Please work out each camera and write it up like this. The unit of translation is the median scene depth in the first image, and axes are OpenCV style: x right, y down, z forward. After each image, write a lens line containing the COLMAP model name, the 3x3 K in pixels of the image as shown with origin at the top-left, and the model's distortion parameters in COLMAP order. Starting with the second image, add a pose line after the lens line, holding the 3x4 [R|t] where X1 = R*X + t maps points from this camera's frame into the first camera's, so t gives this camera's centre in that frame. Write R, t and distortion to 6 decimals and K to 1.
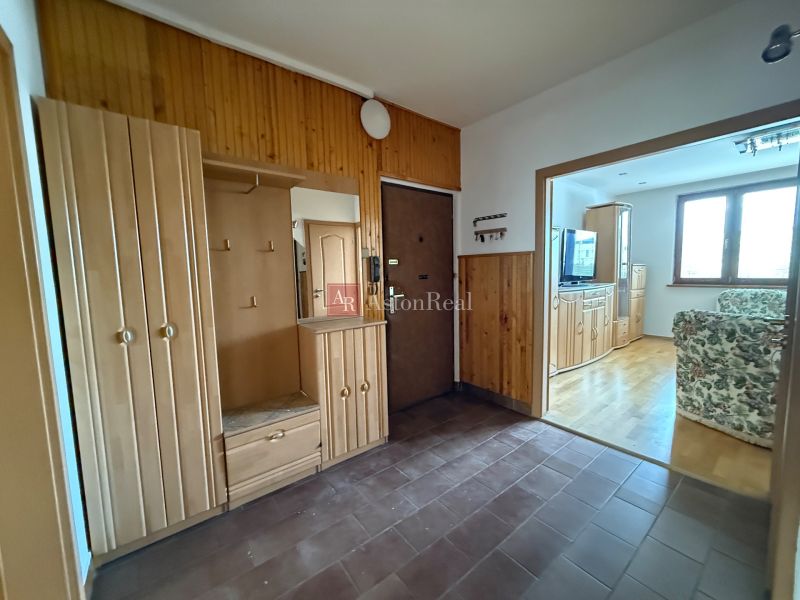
lens RADIAL K [[318.8, 0, 398.0], [0, 318.8, 300.4], [0, 0, 1]] dist [0.000516, 0.000104]
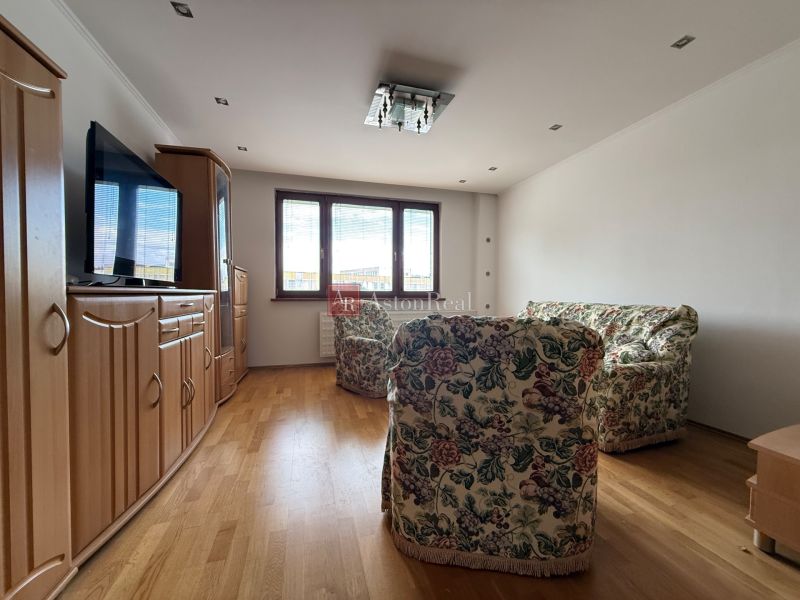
lens RADIAL K [[318.8, 0, 400.4], [0, 318.8, 300.3], [0, 0, 1]] dist [0.000516, 0.000104]
pose [[0.376168, 0.008892, 0.926509, 0.553360], [0.076492, 0.996243, -0.040617, 0.024993], [-0.923389, 0.086150, 0.374075, 0.970367]]
